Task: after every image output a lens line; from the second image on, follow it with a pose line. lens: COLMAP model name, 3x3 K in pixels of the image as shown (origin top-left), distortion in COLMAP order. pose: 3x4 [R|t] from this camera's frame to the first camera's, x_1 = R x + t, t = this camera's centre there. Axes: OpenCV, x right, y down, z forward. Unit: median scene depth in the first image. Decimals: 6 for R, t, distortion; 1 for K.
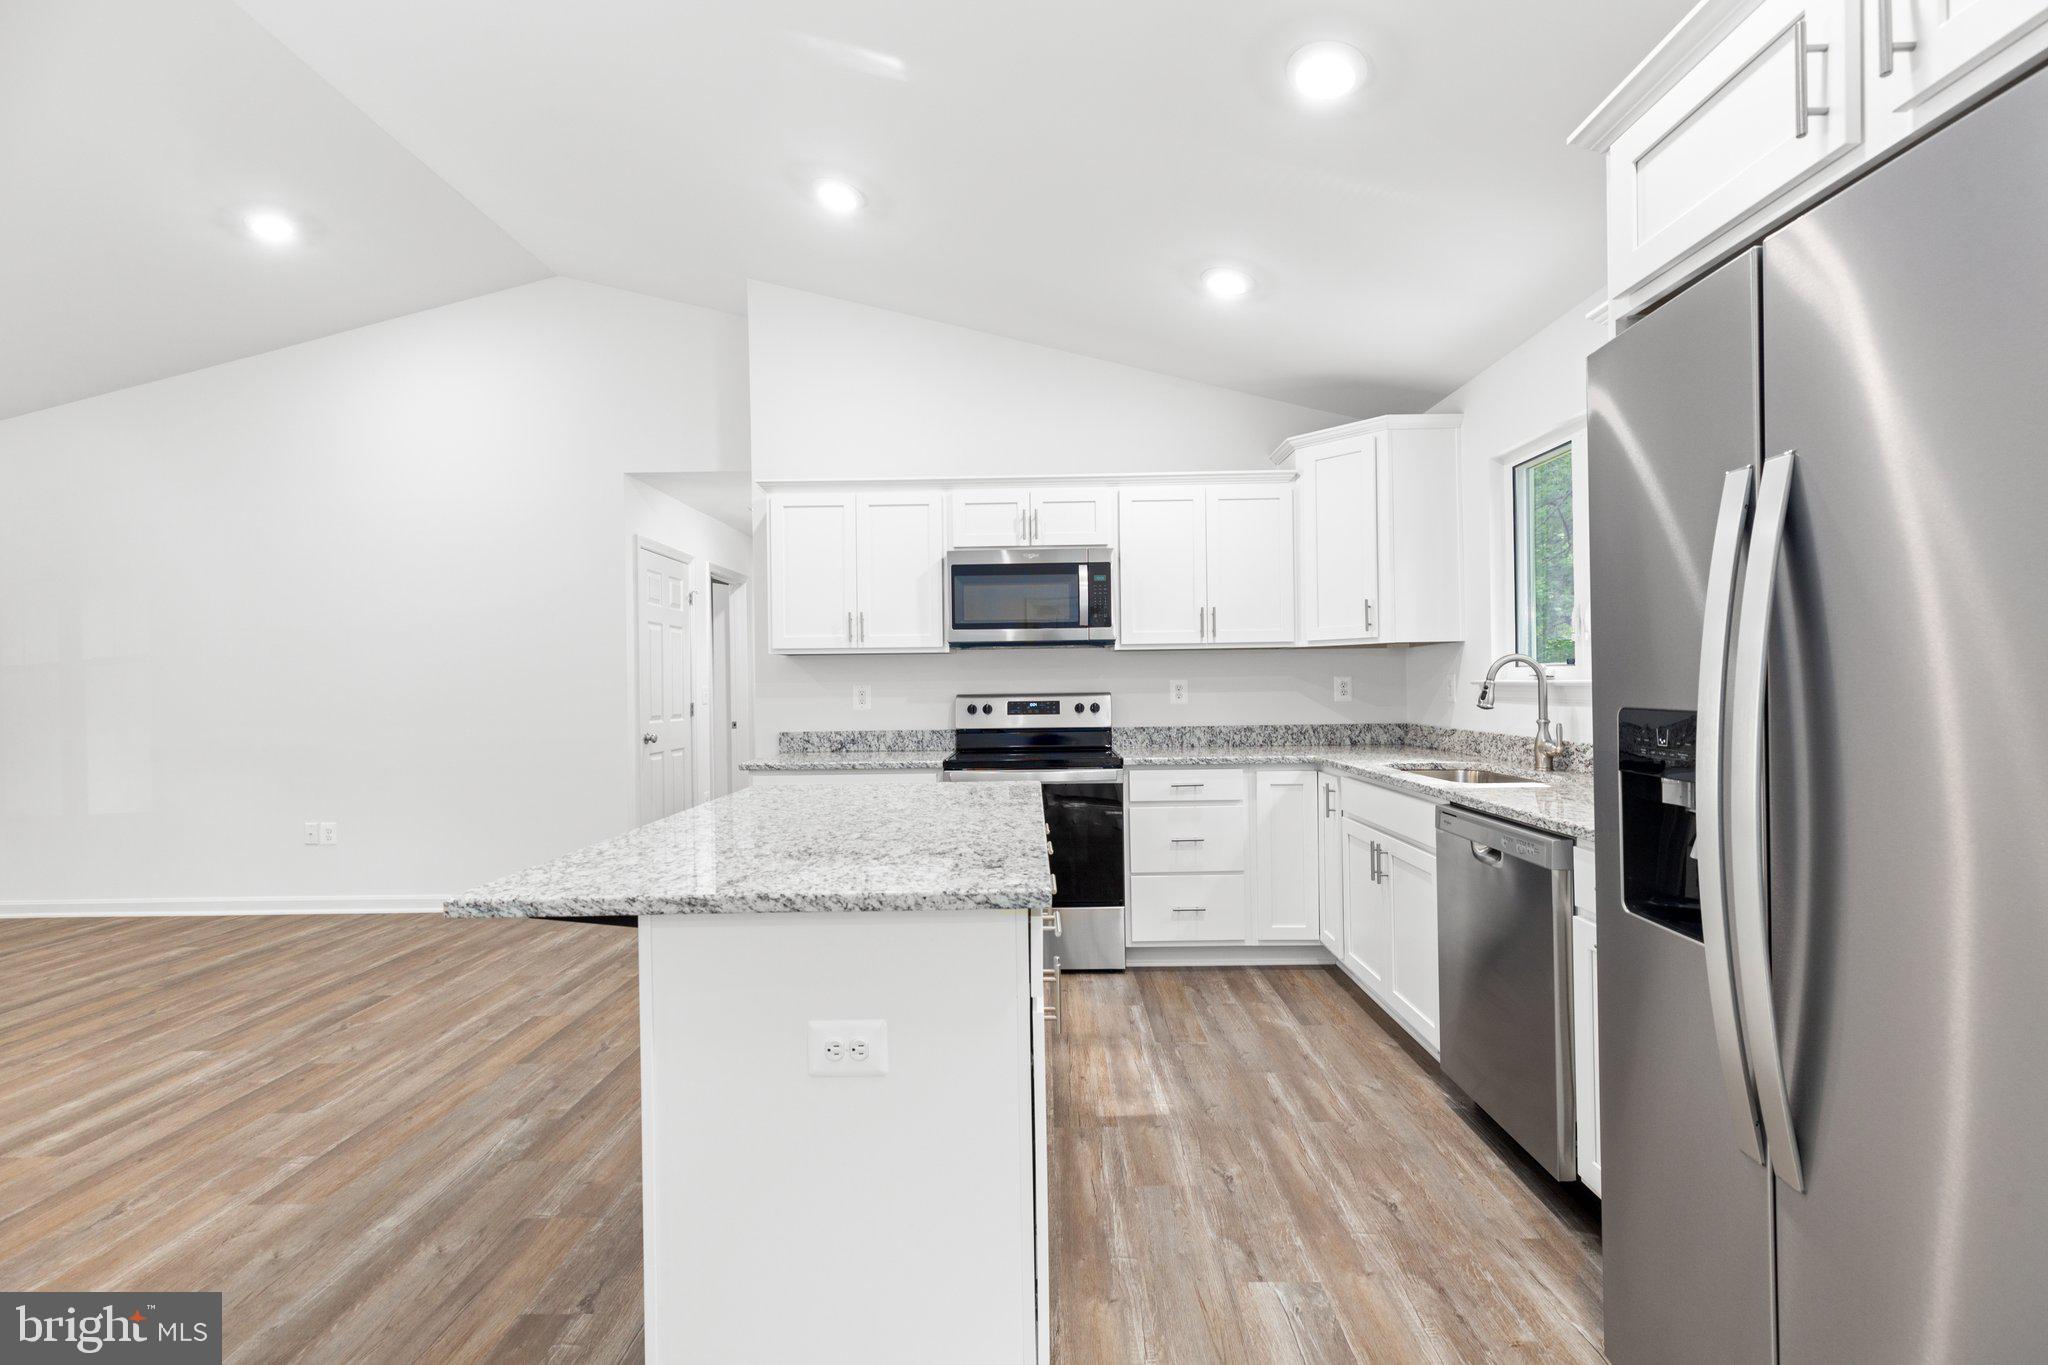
lens RADIAL K [[907.8, 0, 1024.0], [0, 907.8, 682.5], [0, 0, 1]] dist [0.001309, 0.000365]
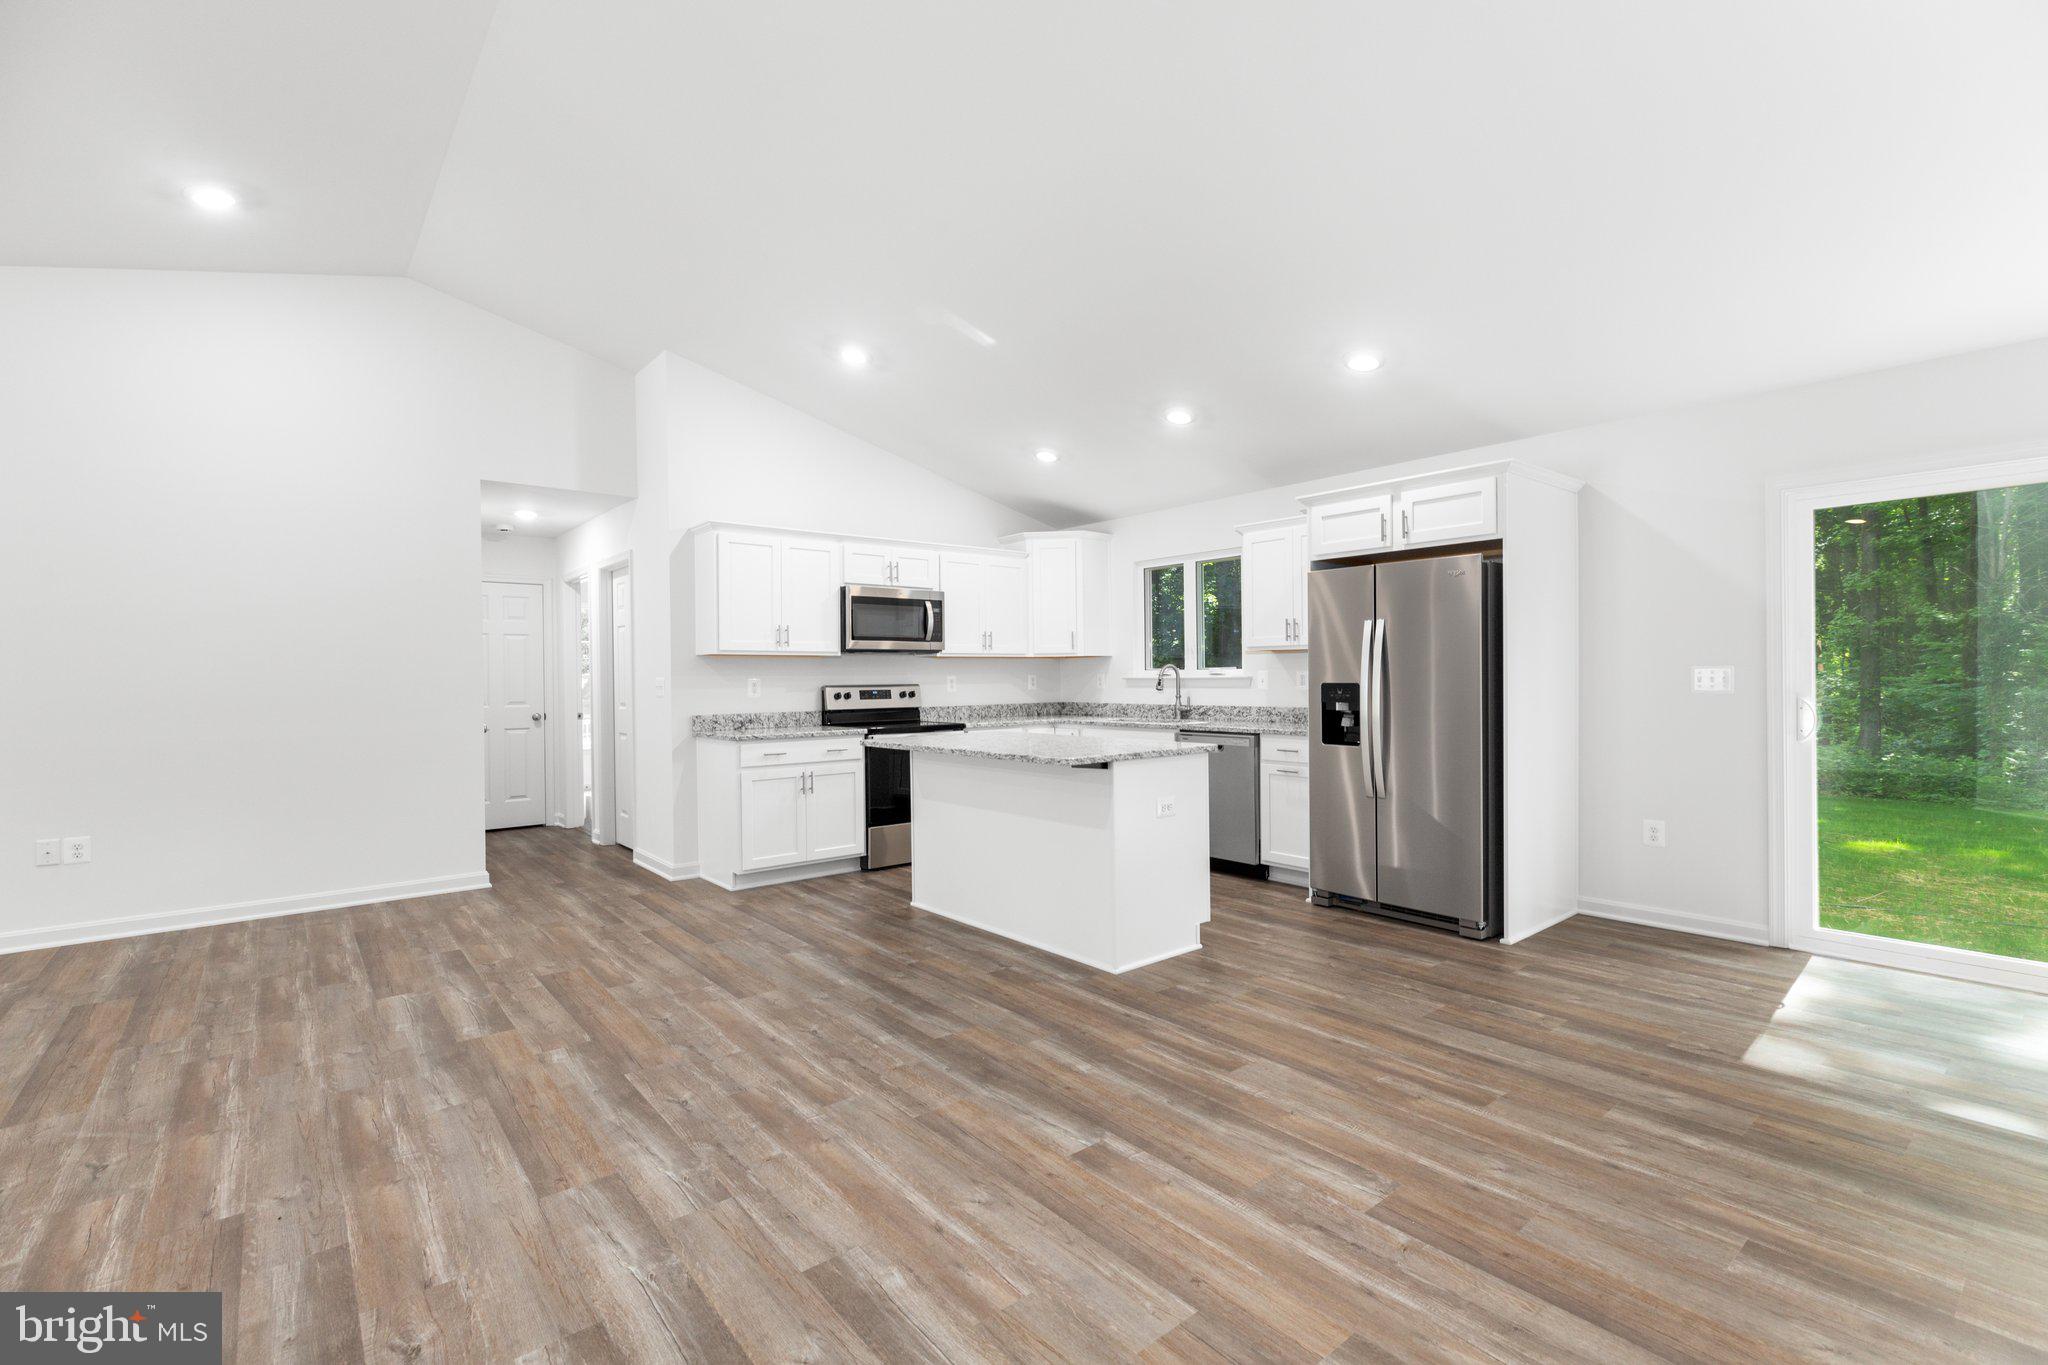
lens RADIAL K [[907.8, 0, 1024.0], [0, 907.8, 682.5], [0, 0, 1]] dist [0.001309, 0.000365]
pose [[0.766145, 0.001722, 0.642665, -0.796869], [-0.001427, 0.999999, -0.000978, 0.010233], [-0.642666, -0.000168, 0.766146, -0.289042]]
